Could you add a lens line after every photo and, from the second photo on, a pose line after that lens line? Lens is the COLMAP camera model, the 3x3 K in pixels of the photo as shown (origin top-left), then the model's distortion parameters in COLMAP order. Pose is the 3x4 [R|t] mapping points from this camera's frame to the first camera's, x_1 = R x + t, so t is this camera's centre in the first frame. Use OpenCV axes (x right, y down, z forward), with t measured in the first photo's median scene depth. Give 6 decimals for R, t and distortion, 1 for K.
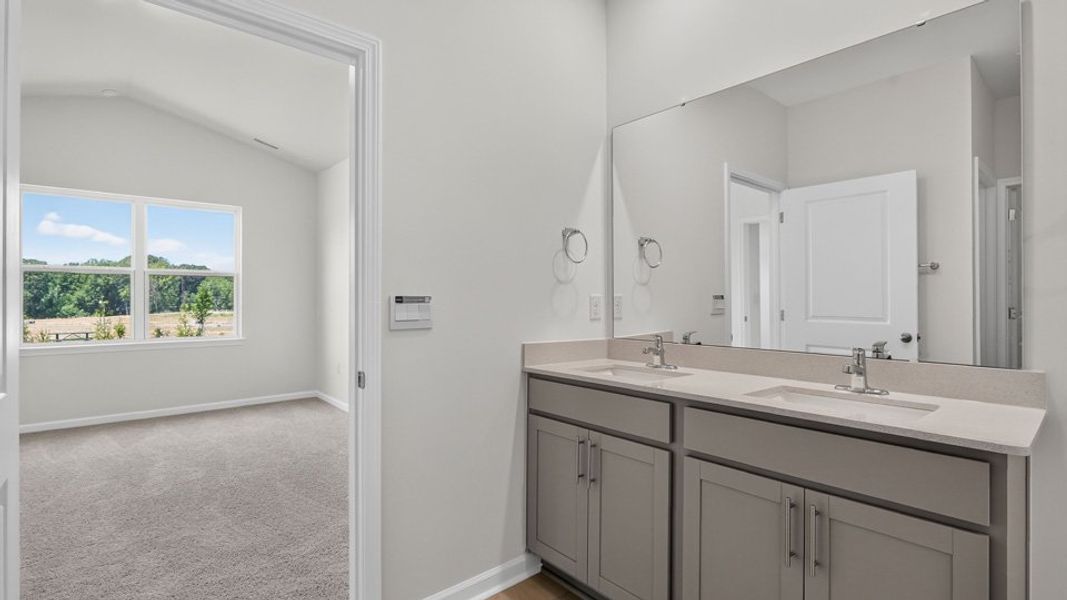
lens RADIAL K [[490.6, 0, 533.5], [0, 490.6, 300.0], [0, 0, 1]] dist [-0.003521, 0.000274]
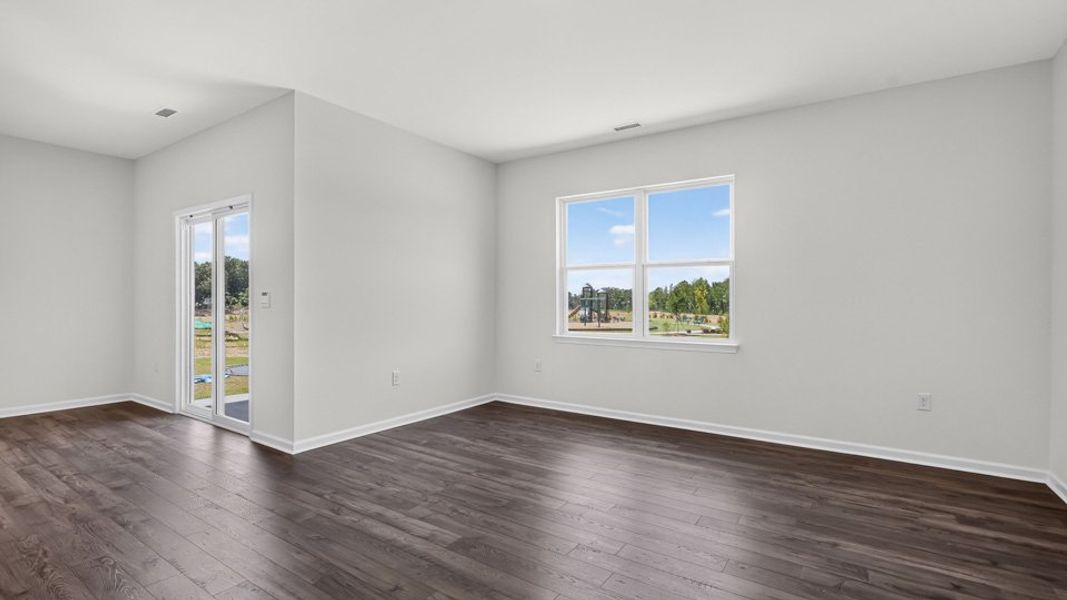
lens RADIAL K [[490.6, 0, 533.5], [0, 490.6, 300.0], [0, 0, 1]] dist [-0.003521, 0.000274]
pose [[0.246646, 0.000720, -0.969105, 0.020931], [-0.005670, 0.999984, -0.000700, 0.003051], [0.969089, 0.005667, 0.246646, 0.151794]]
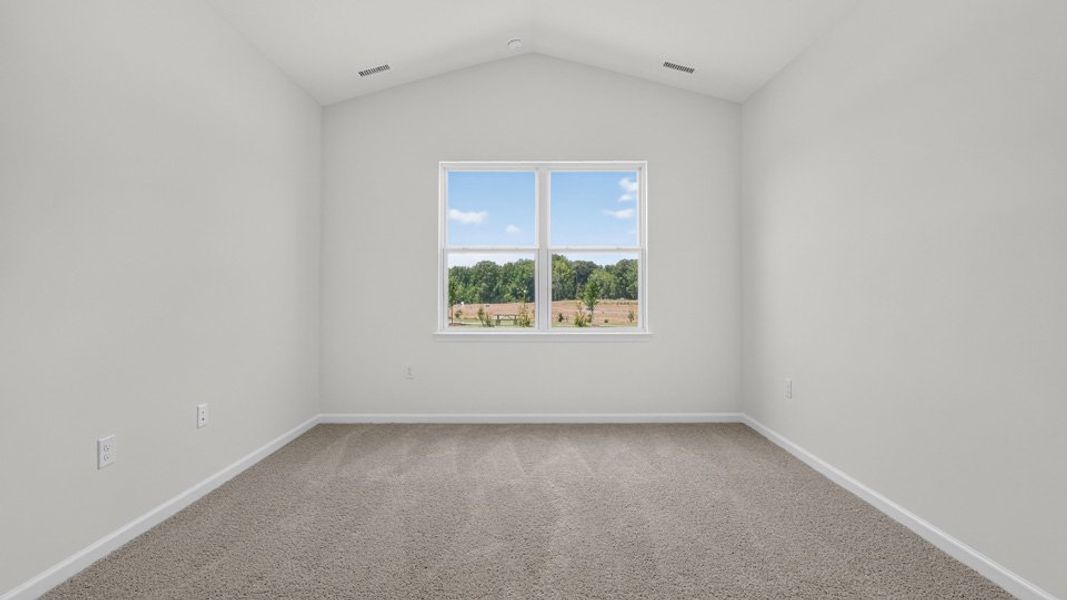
lens RADIAL K [[495.8, 0, 529.8], [0, 495.8, 277.4], [0, 0, 1]] dist [-0.002951, -0.000040]
pose [[0.754667, -0.016194, -0.655908, -0.068487], [-0.001030, 0.999665, -0.025867, 0.003560], [0.656107, 0.020196, 0.754398, 0.089134]]
